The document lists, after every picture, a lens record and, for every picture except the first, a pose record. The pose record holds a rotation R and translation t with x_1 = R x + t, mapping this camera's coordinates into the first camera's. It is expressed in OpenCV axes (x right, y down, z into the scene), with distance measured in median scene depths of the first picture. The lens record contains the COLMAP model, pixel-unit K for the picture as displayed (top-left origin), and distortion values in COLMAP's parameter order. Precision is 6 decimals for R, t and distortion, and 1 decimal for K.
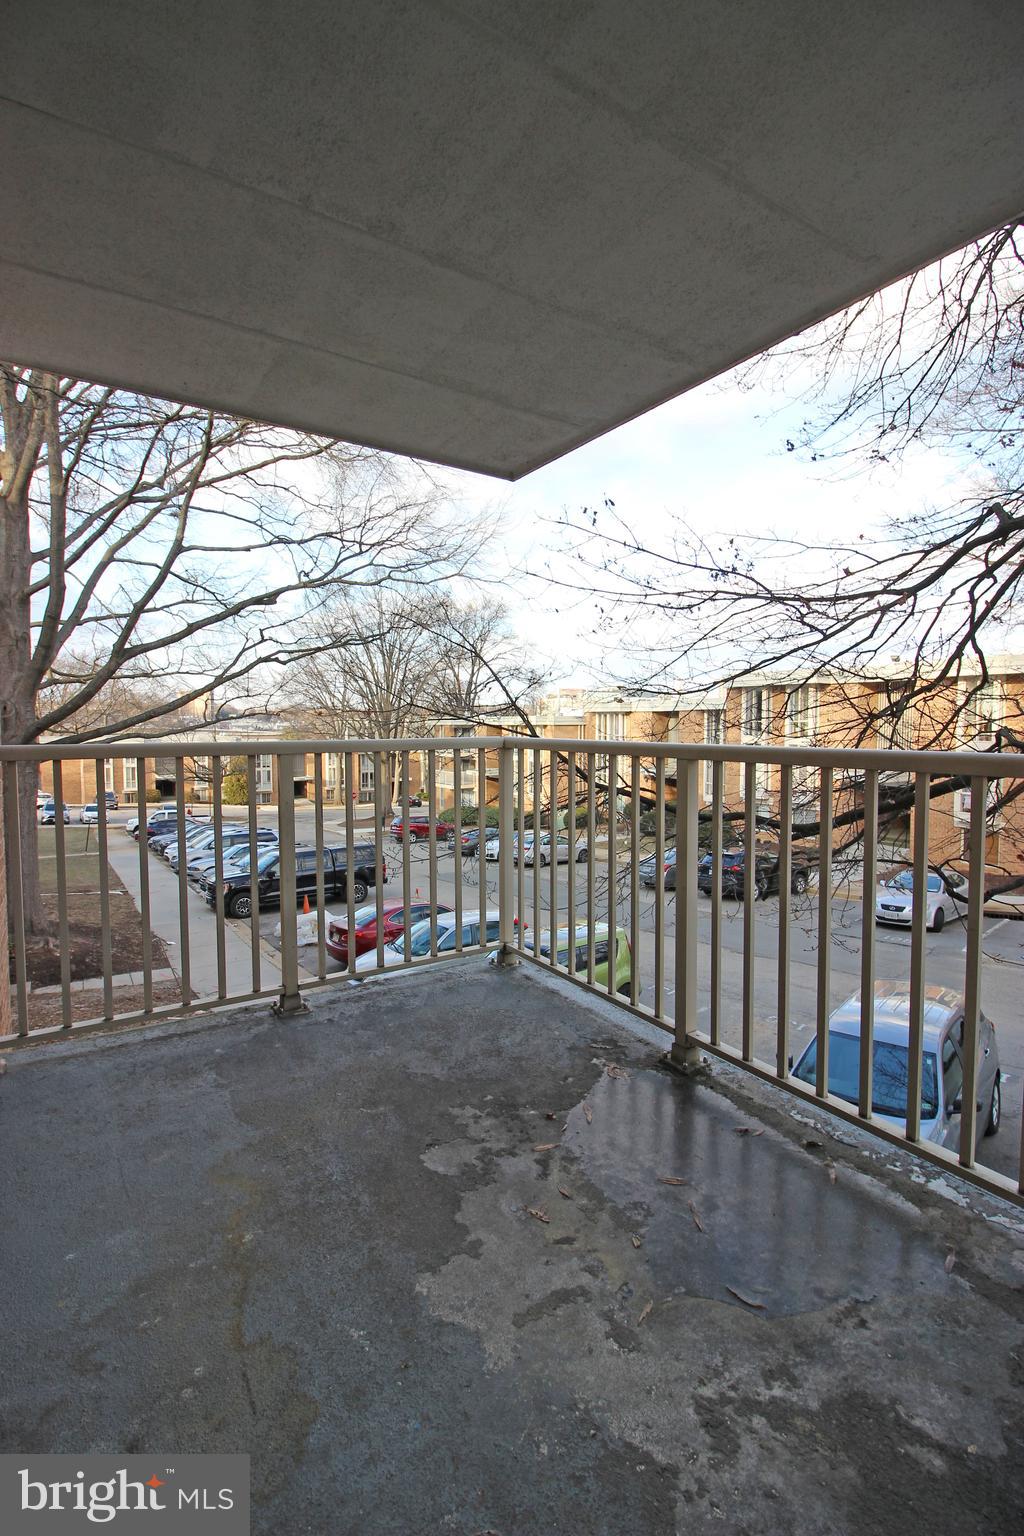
lens RADIAL K [[713.4, 0, 508.6], [0, 713.4, 761.6], [0, 0, 1]] dist [-0.002980, -0.004822]
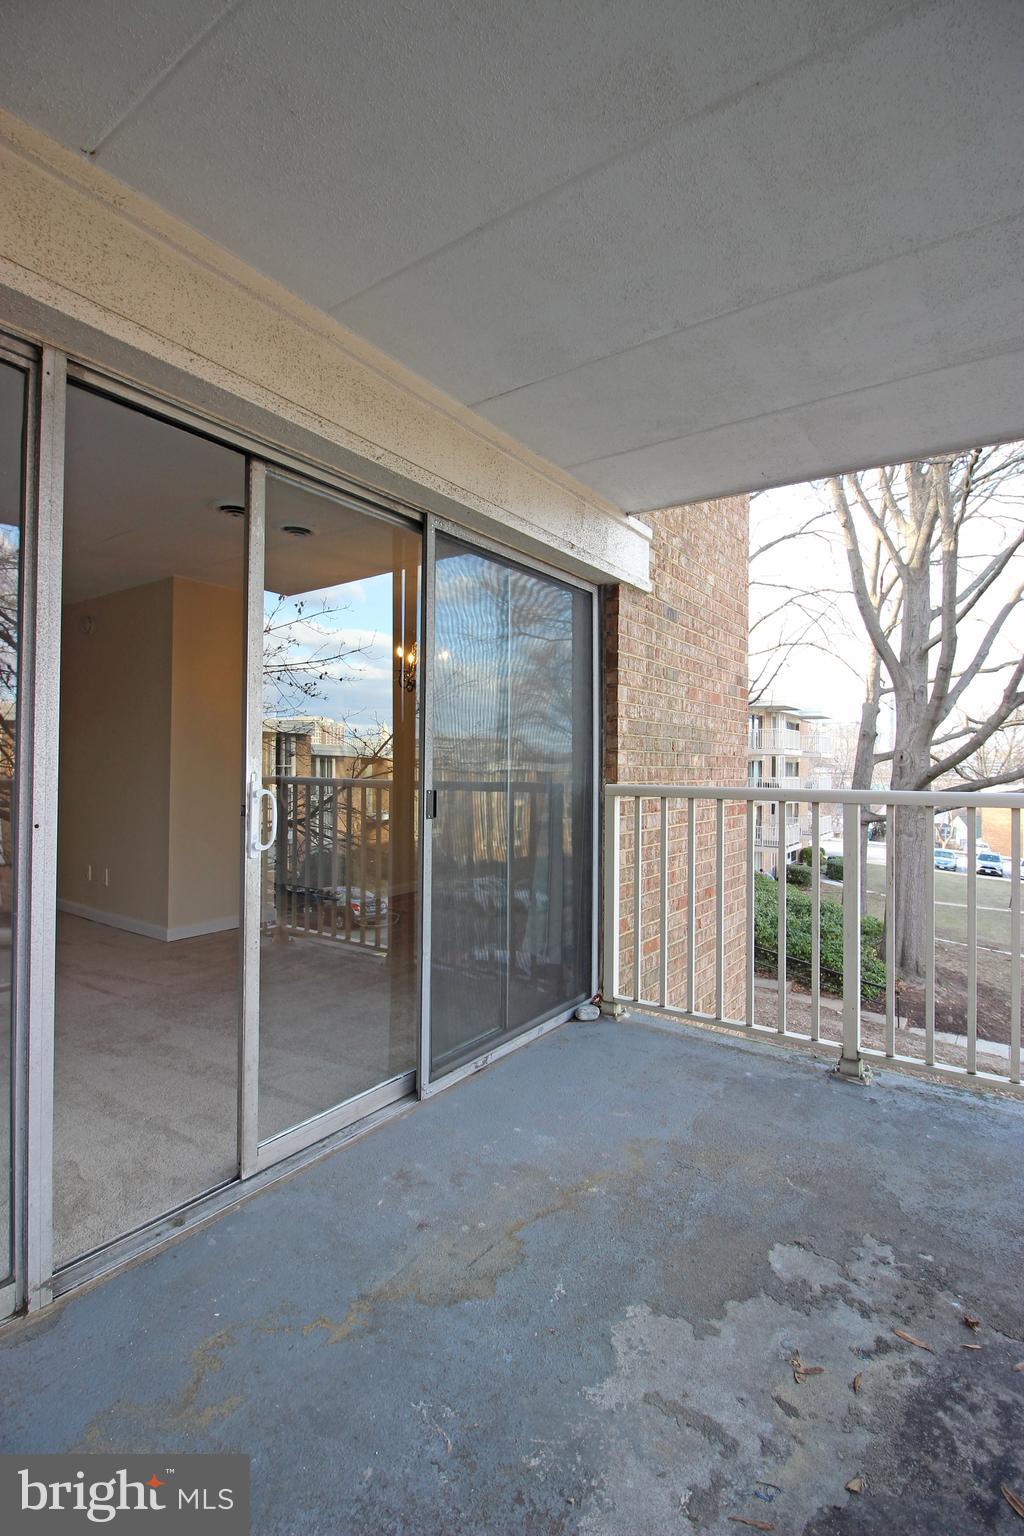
lens RADIAL K [[713.4, 0, 506.5], [0, 713.4, 766.3], [0, 0, 1]] dist [-0.002980, -0.004822]
pose [[0.389493, 0.008972, -0.920986, 0.463754], [-0.066191, 0.997640, -0.018274, -0.015531], [0.918648, 0.068078, 0.389168, 0.226787]]
